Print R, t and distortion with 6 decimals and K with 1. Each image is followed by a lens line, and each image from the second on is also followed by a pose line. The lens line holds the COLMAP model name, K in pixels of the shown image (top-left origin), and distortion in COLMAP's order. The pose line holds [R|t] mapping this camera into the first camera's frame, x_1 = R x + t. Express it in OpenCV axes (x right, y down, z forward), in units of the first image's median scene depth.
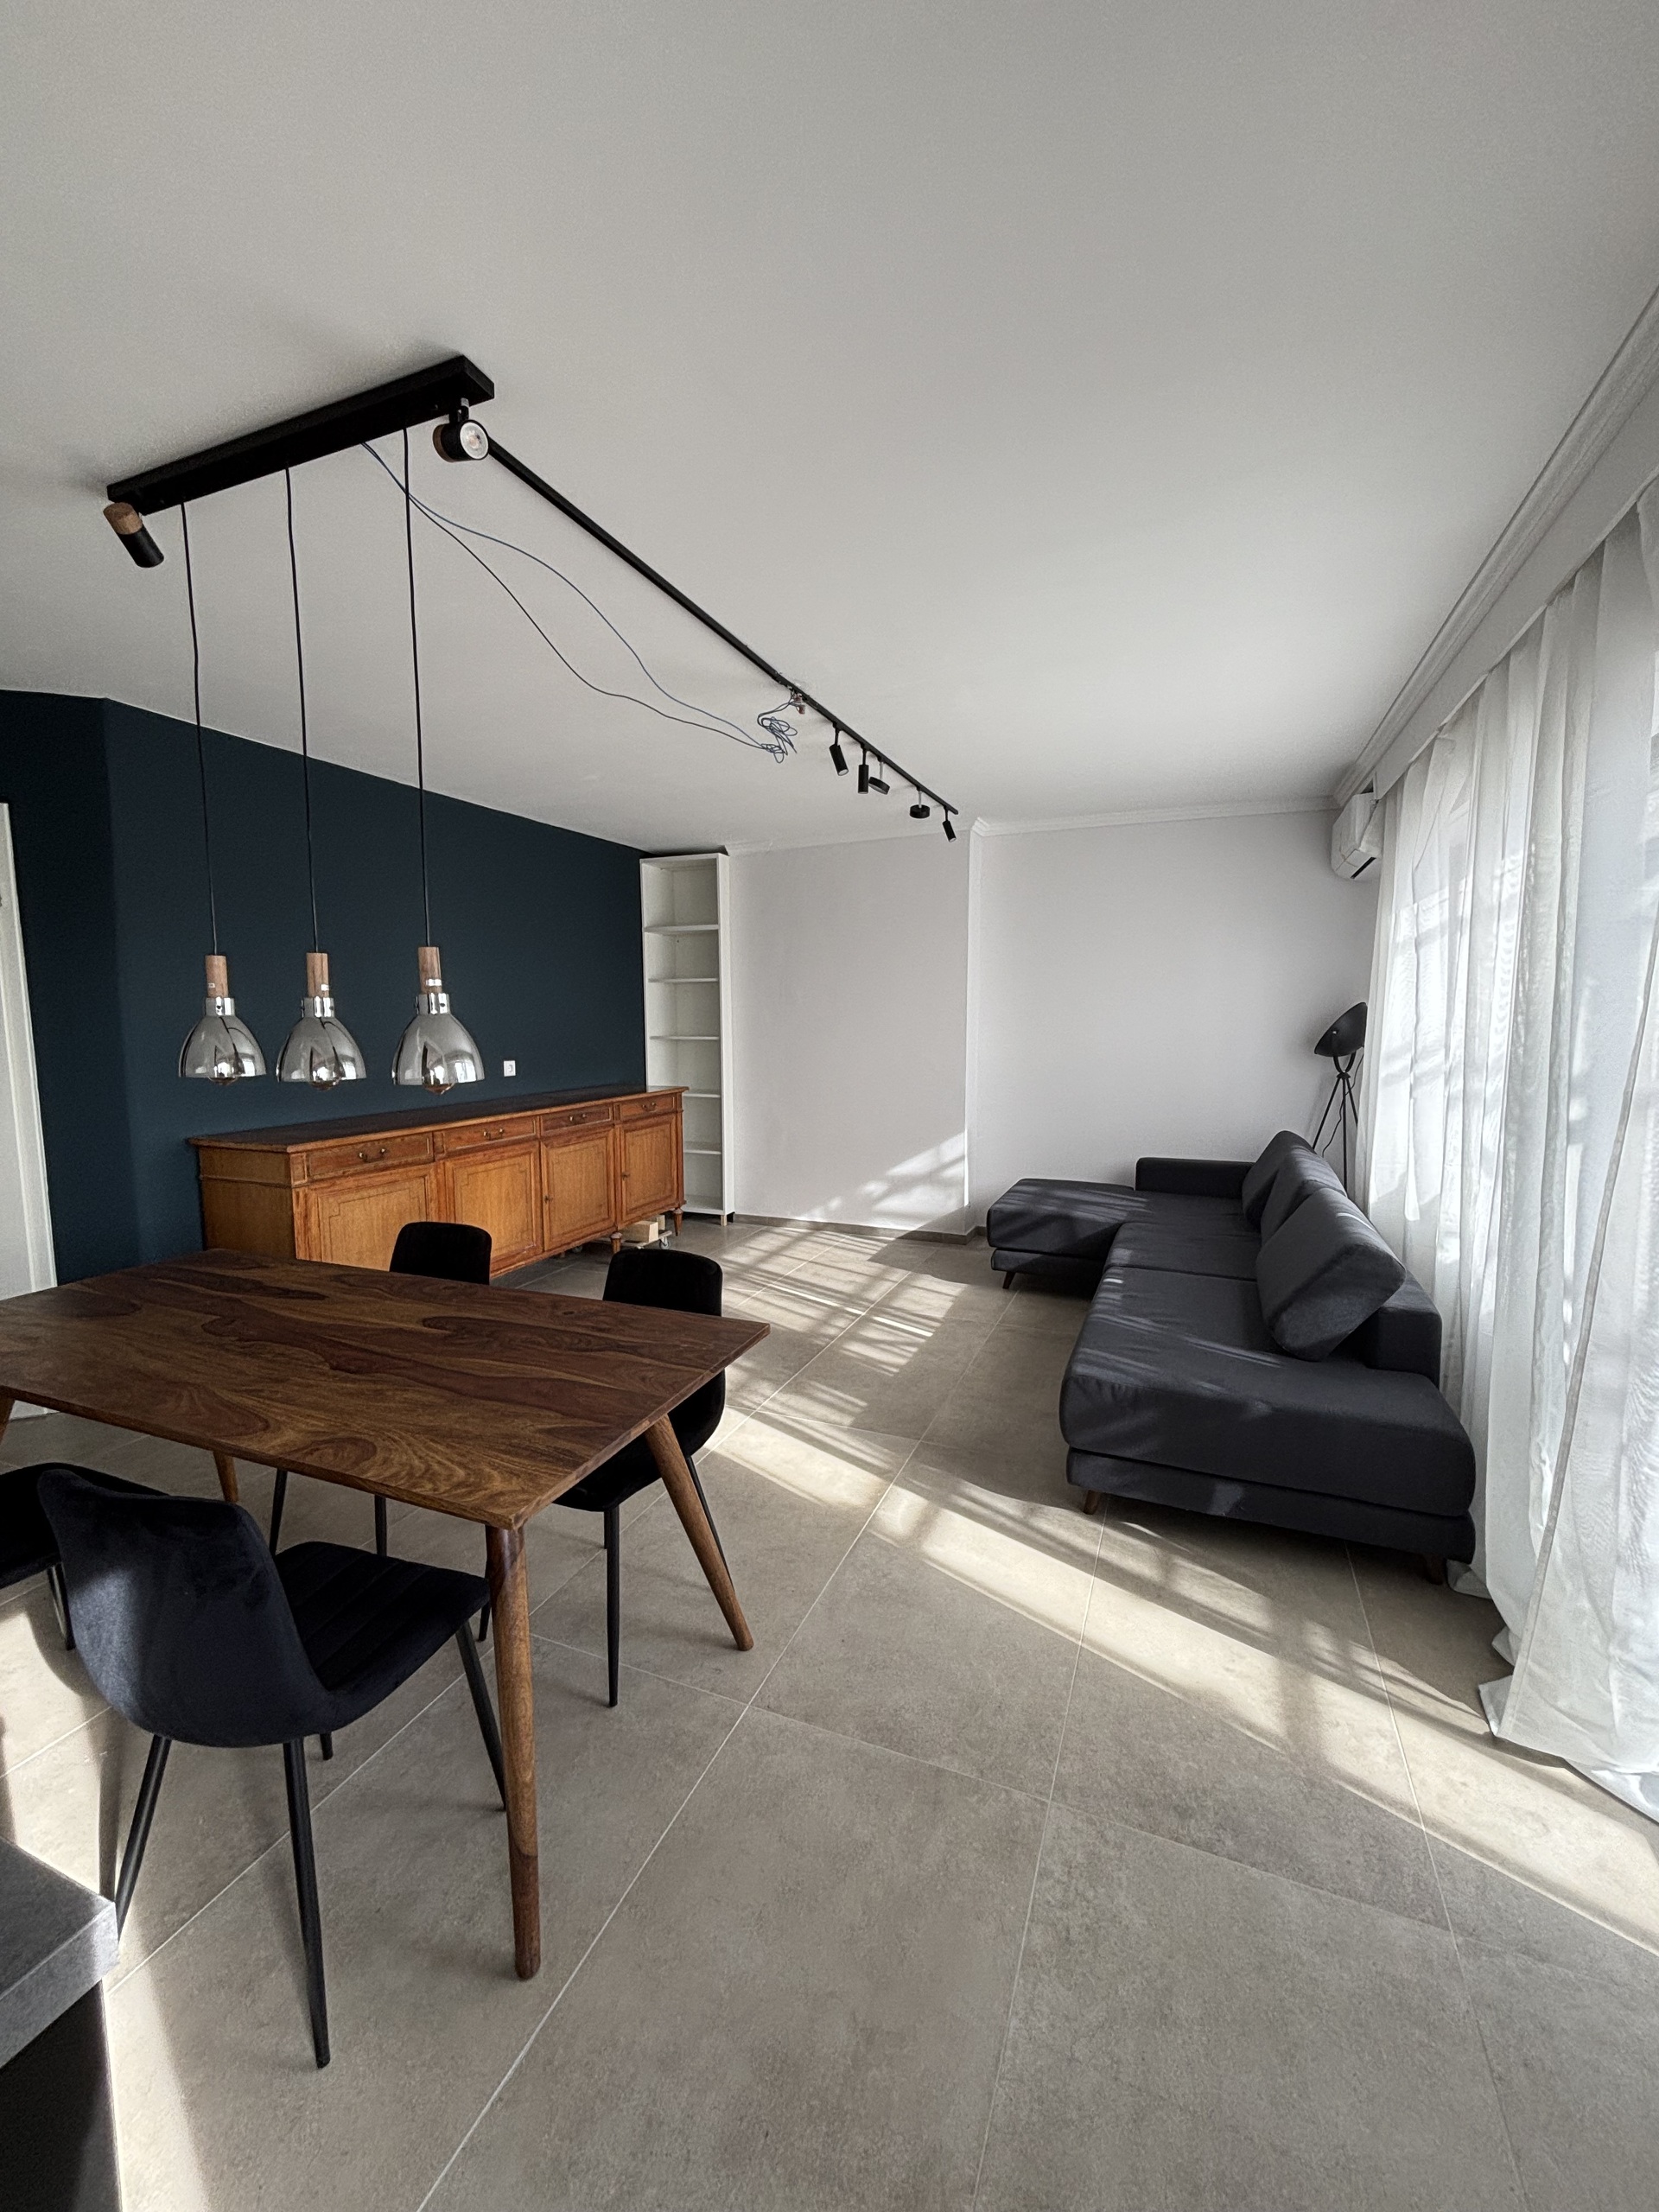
lens RADIAL K [[889.7, 0, 829.5], [0, 889.7, 1106.0], [0, 0, 1]] dist [0.000826, -0.000139]
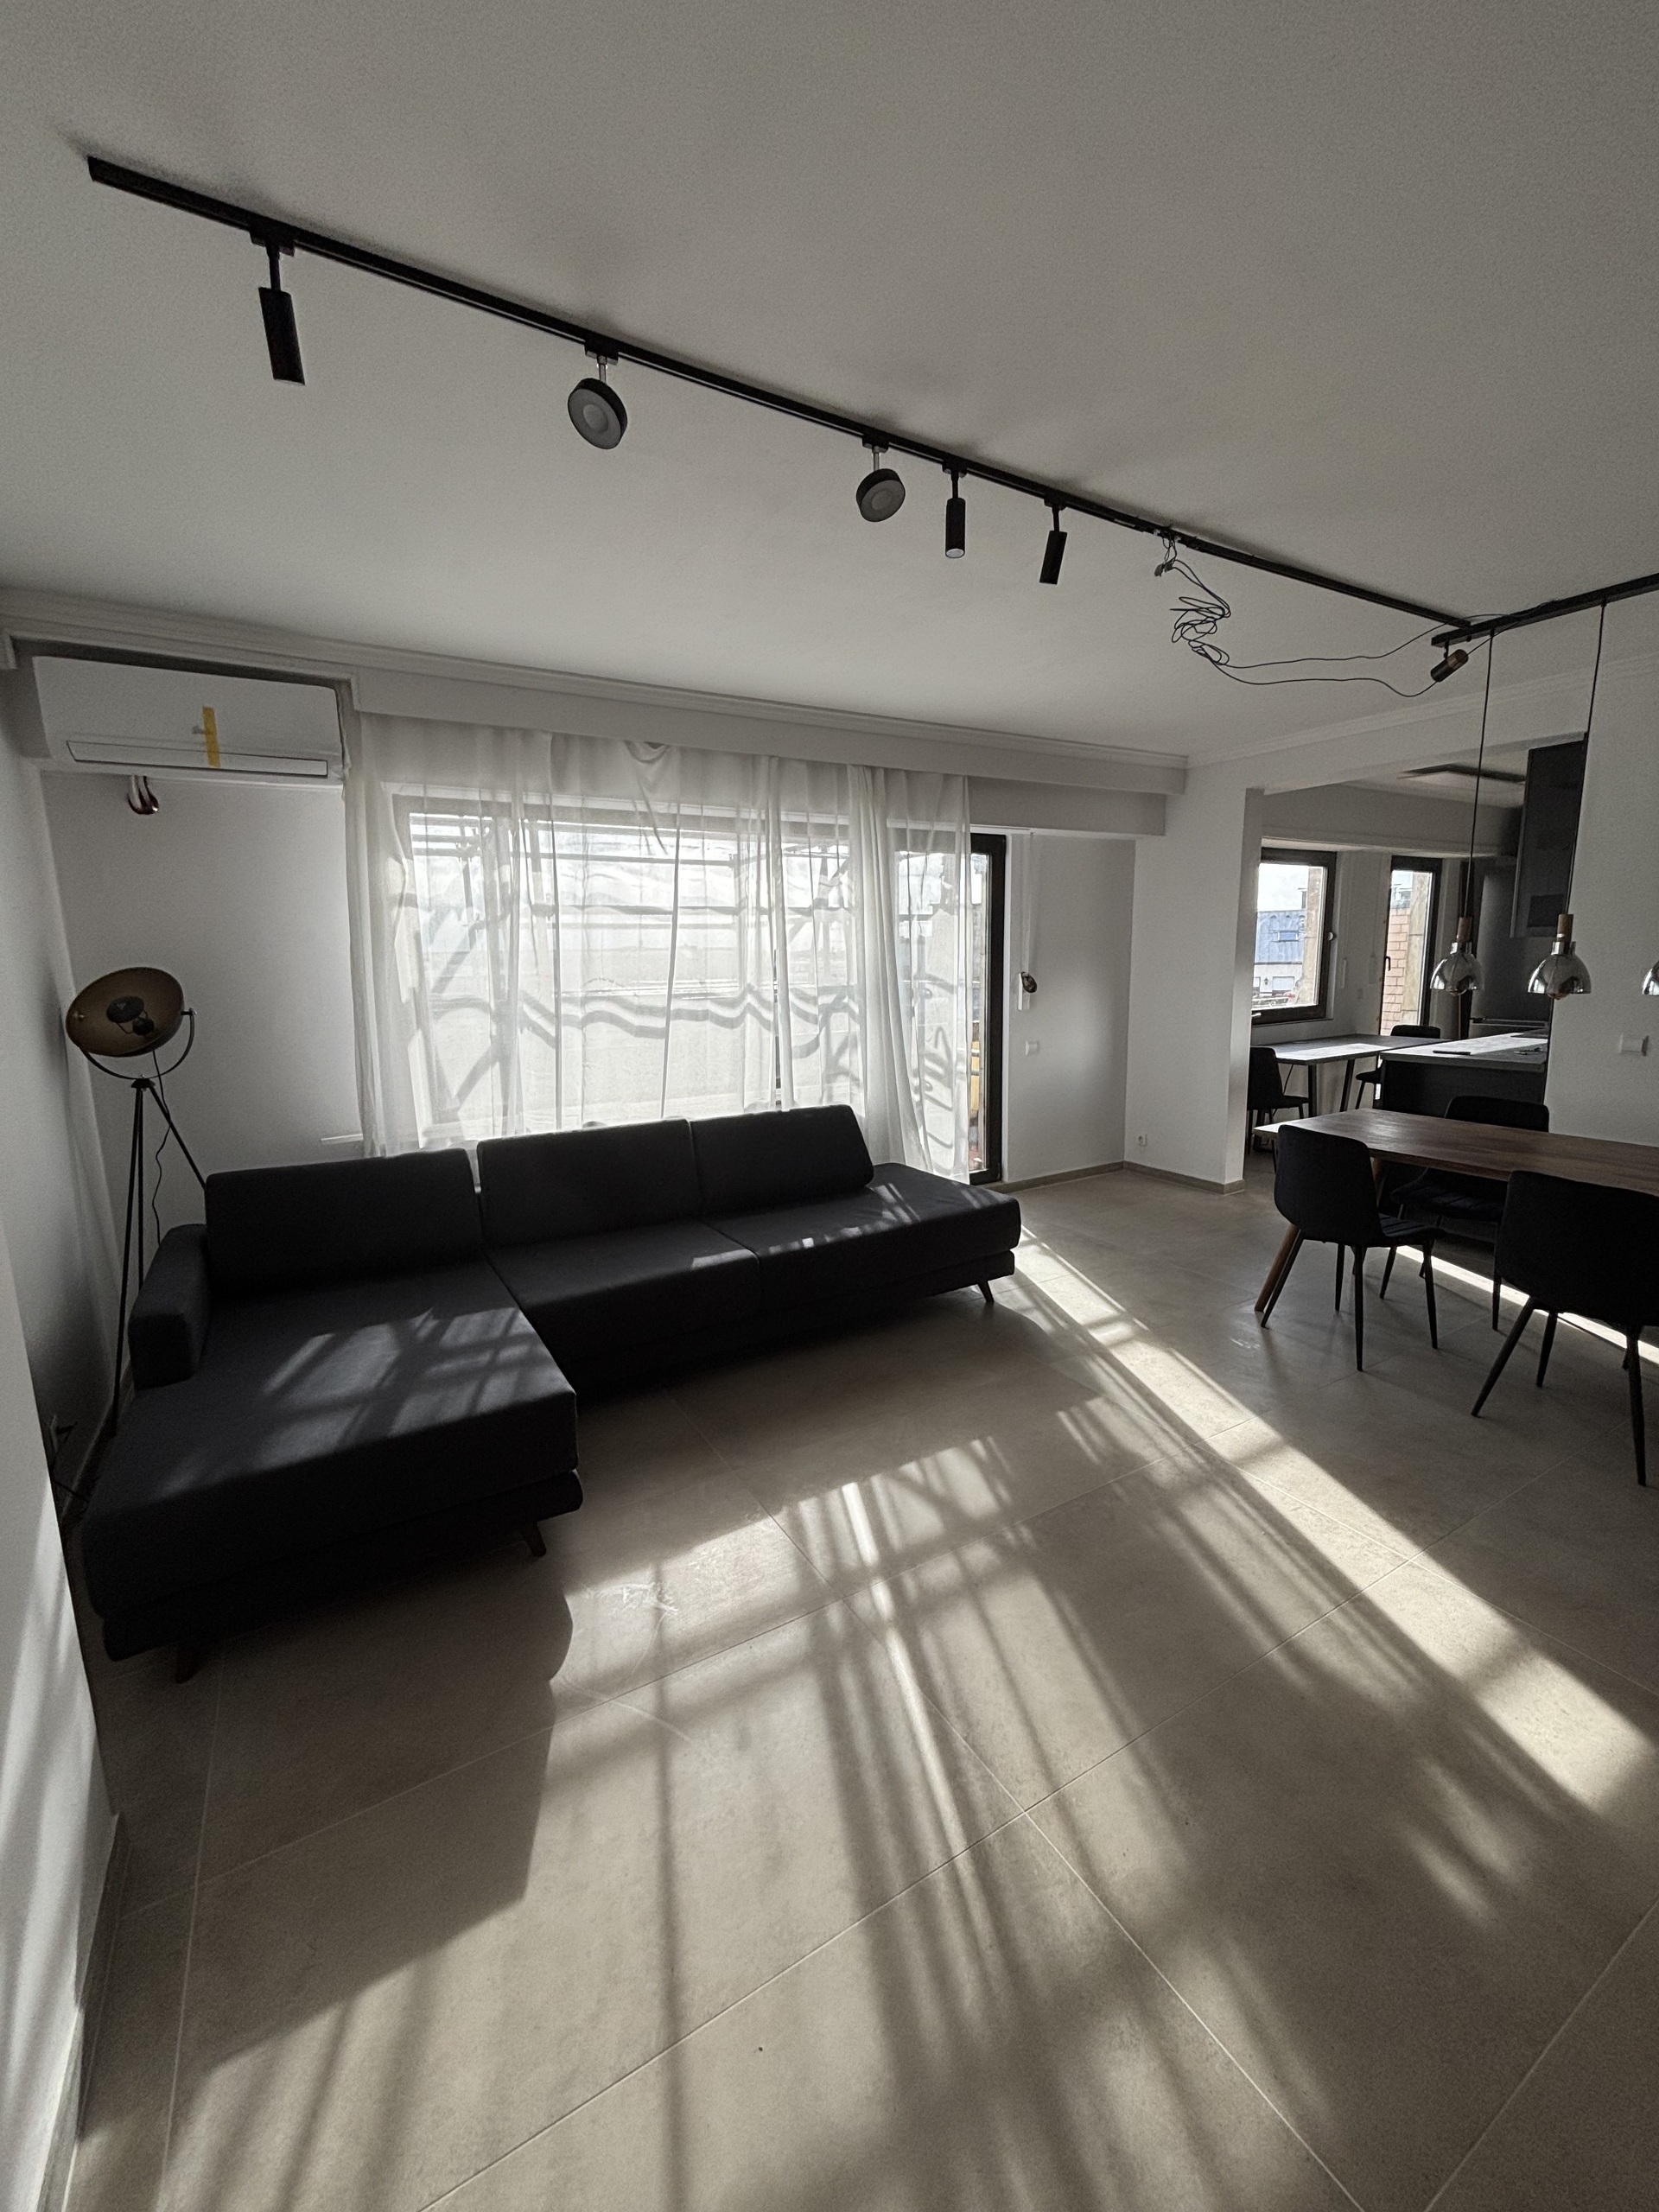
lens RADIAL K [[889.7, 0, 829.5], [0, 889.7, 1106.0], [0, 0, 1]] dist [0.000826, -0.000139]
pose [[-0.796460, -0.080035, 0.599371, -0.213994], [0.087258, 0.965616, 0.244891, -0.145249], [-0.598362, 0.247346, -0.762091, 1.312622]]
